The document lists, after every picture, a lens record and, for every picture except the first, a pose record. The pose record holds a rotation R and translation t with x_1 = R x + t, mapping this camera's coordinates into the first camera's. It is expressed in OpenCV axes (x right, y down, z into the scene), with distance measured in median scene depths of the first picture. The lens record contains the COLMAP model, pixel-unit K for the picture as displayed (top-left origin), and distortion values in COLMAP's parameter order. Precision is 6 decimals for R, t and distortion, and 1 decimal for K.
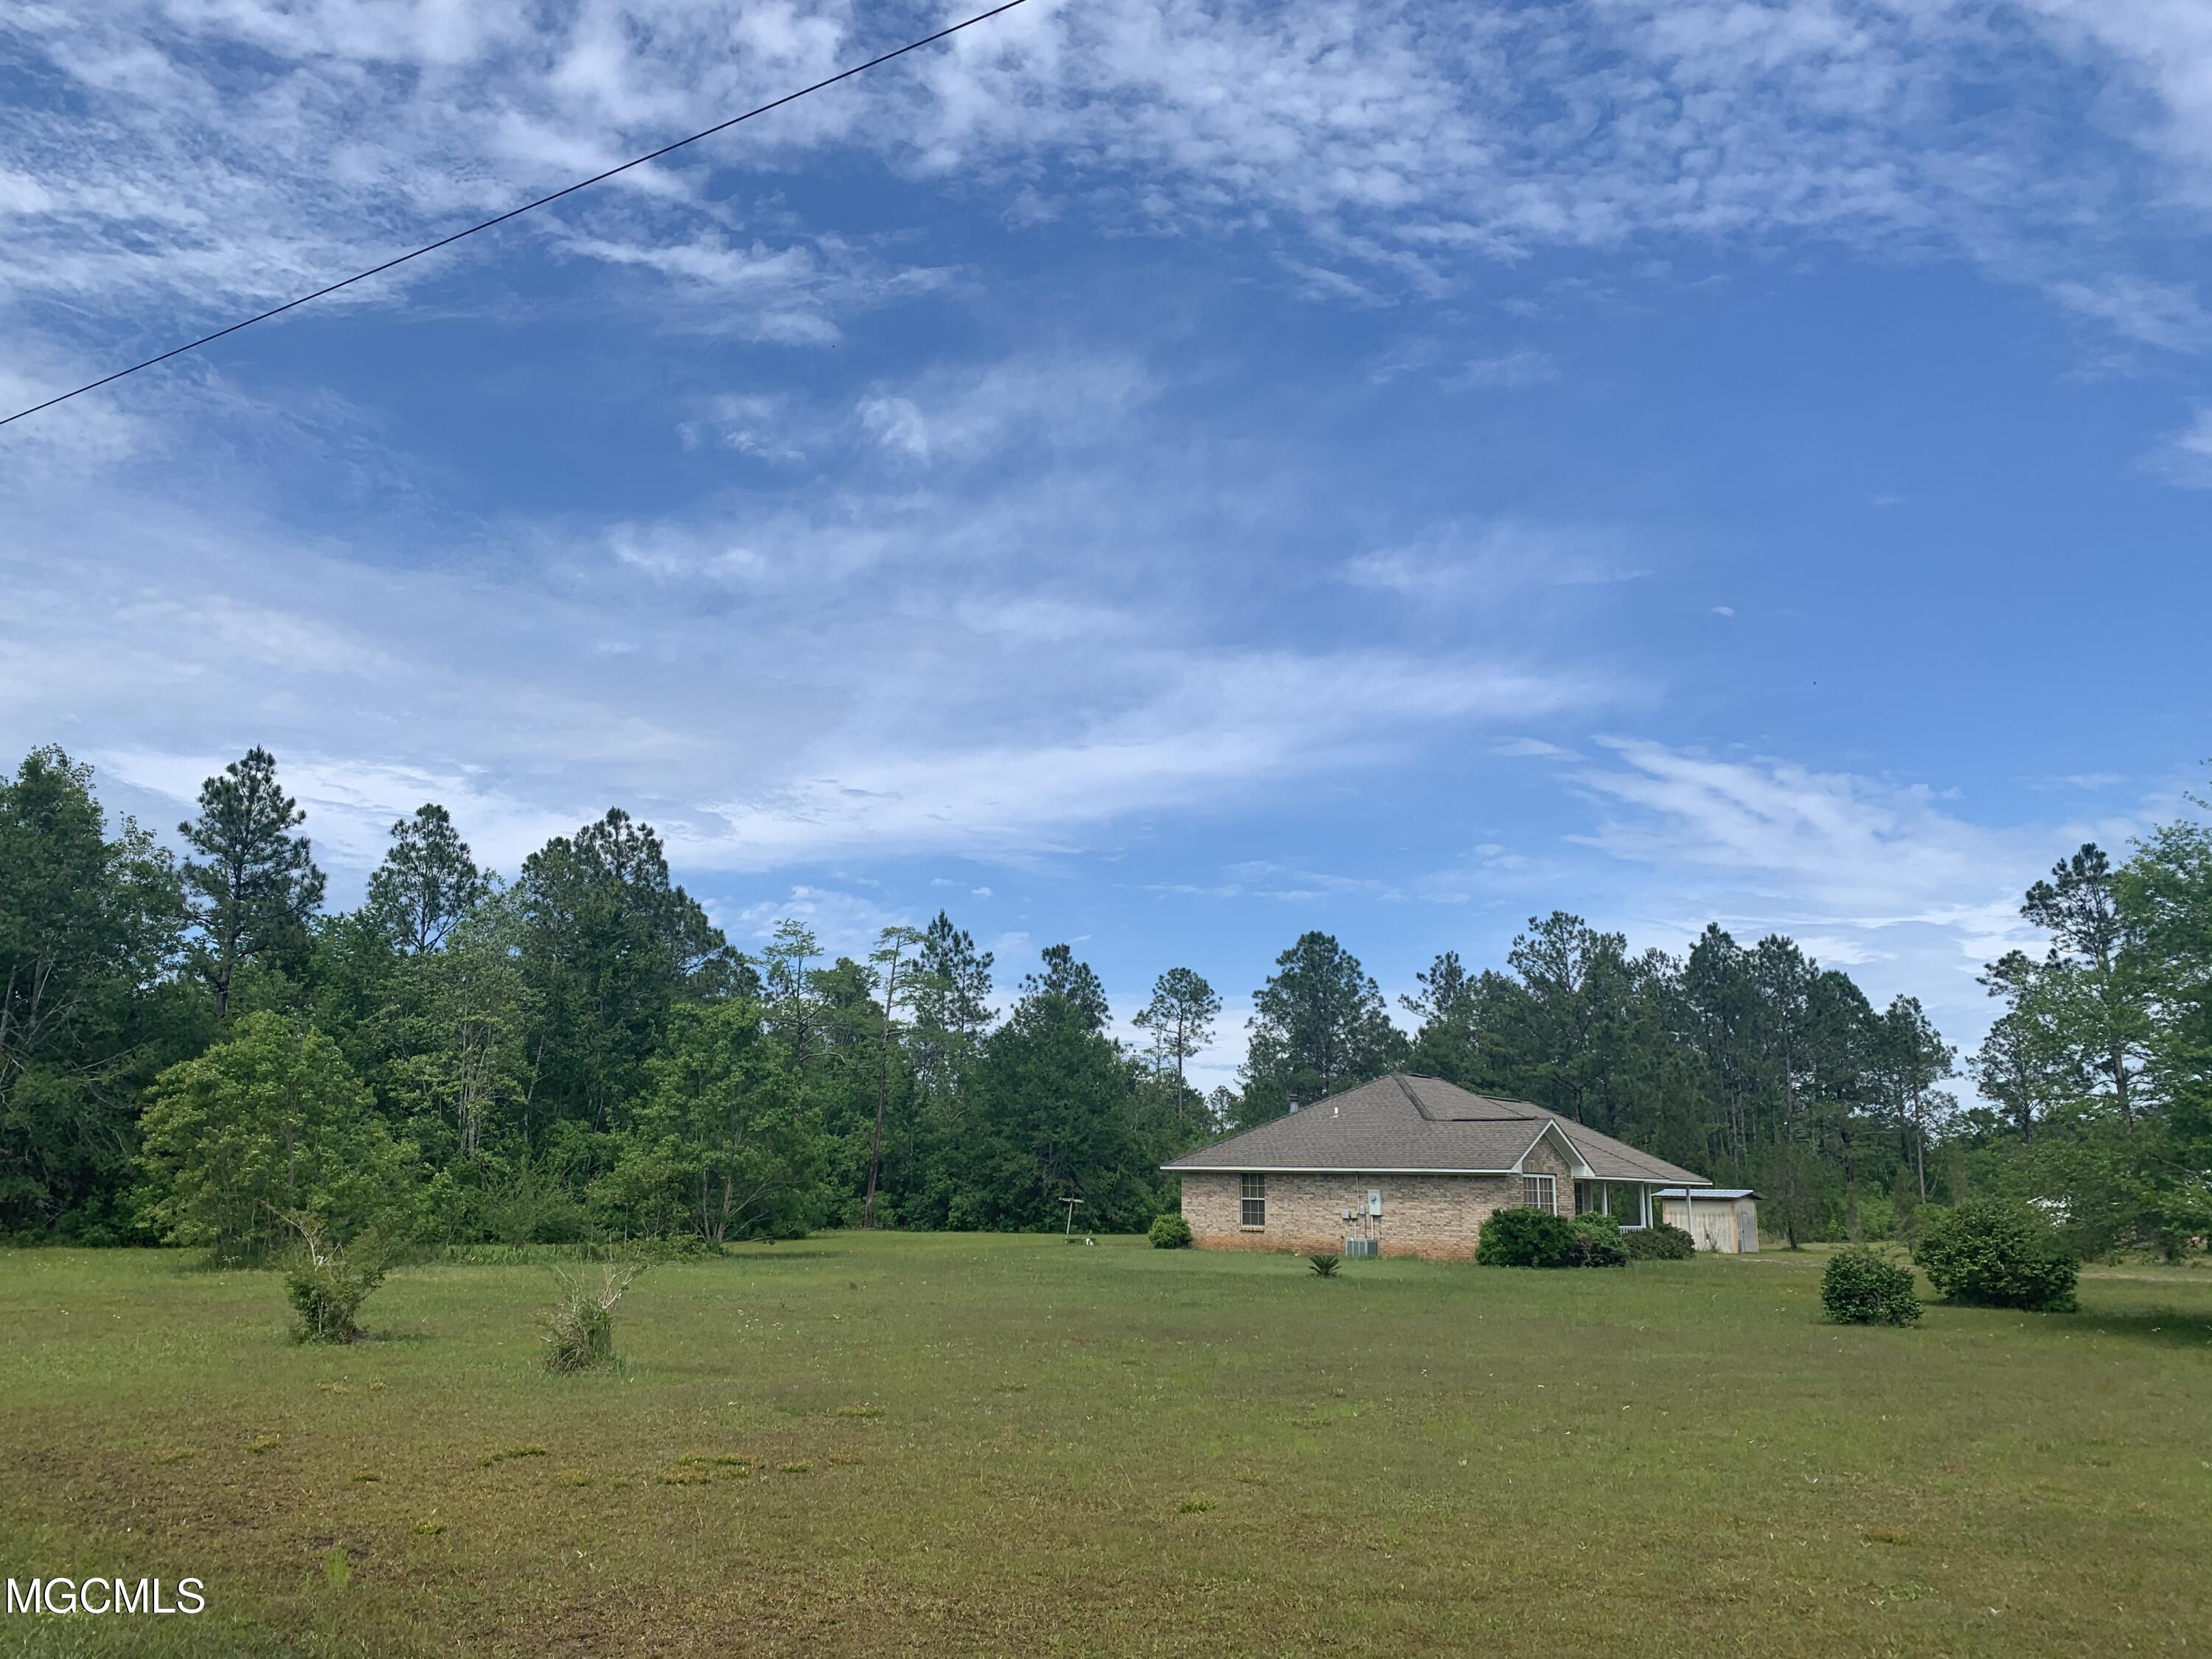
lens RADIAL K [[1643.2, 0, 1072.1], [0, 1643.2, 788.2], [0, 0, 1]] dist [0.059510, -0.000812]
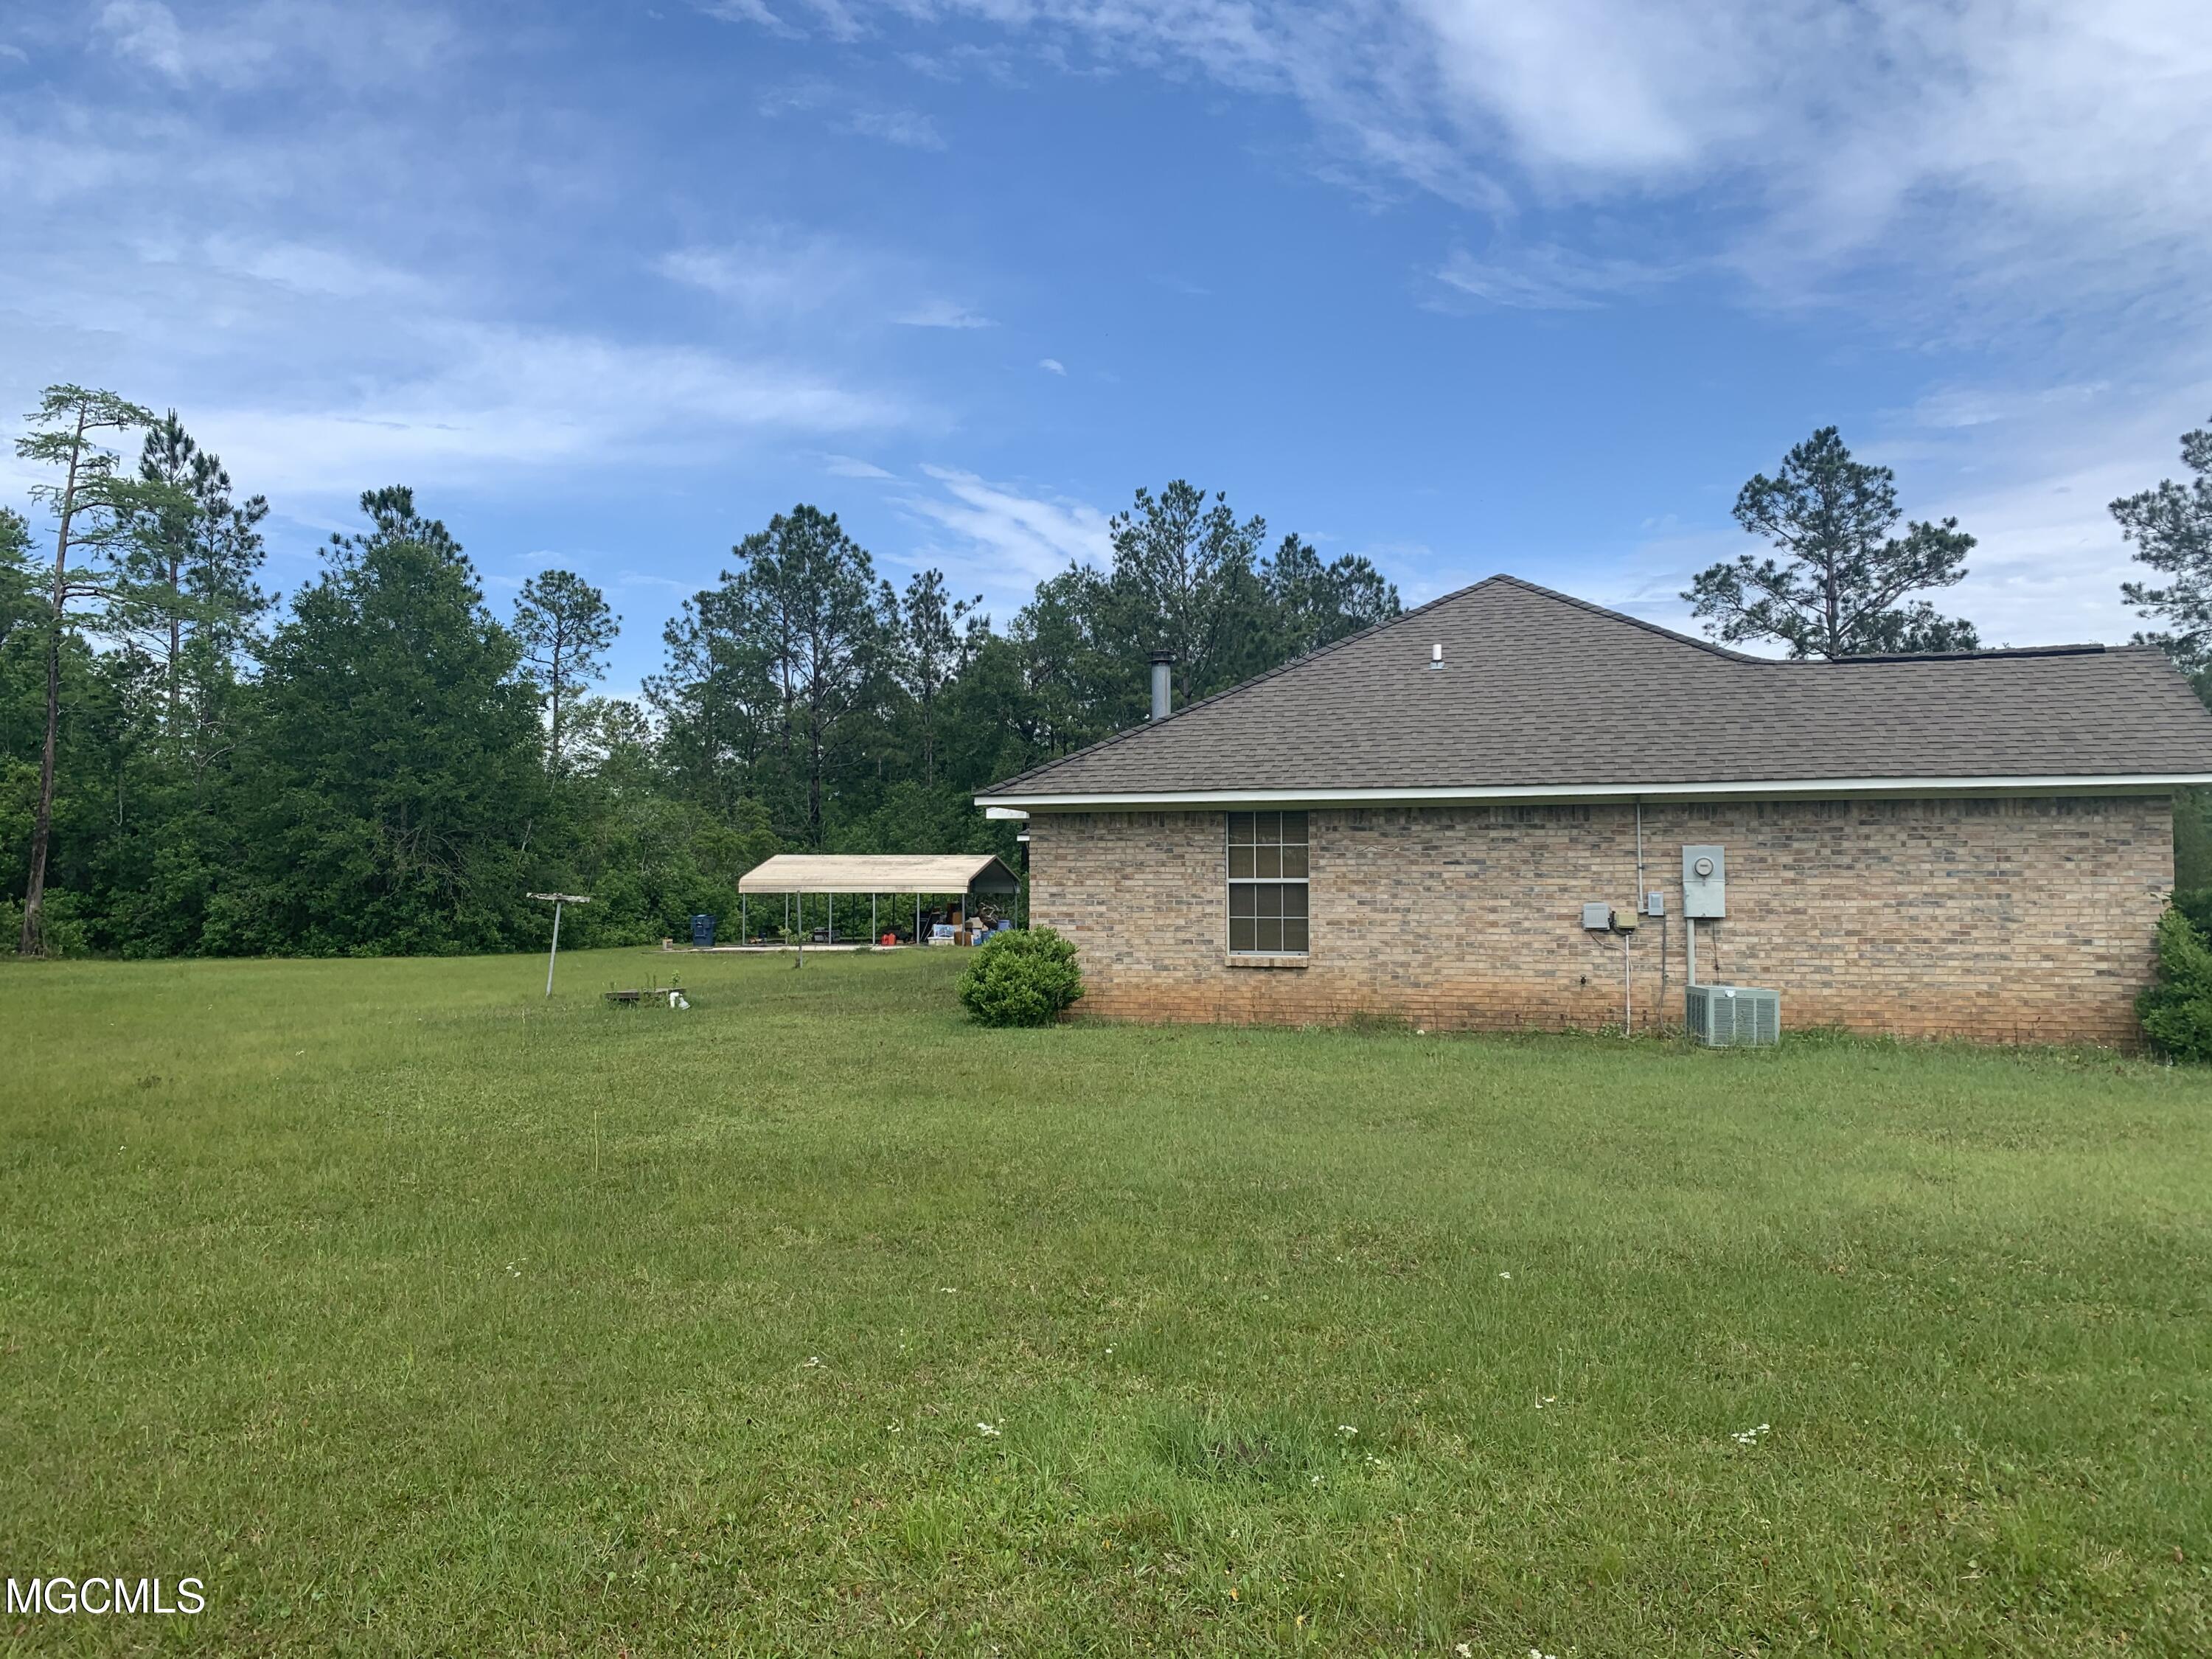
lens RADIAL K [[1711.1, 0, 1106.0], [0, 1711.1, 829.5], [0, 0, 1]] dist [0.058264, -0.090982]
pose [[0.909388, -0.002279, 0.415942, -0.030835], [-0.083712, 0.978521, 0.188385, 0.071456], [-0.407437, -0.206135, 0.889665, 0.286793]]
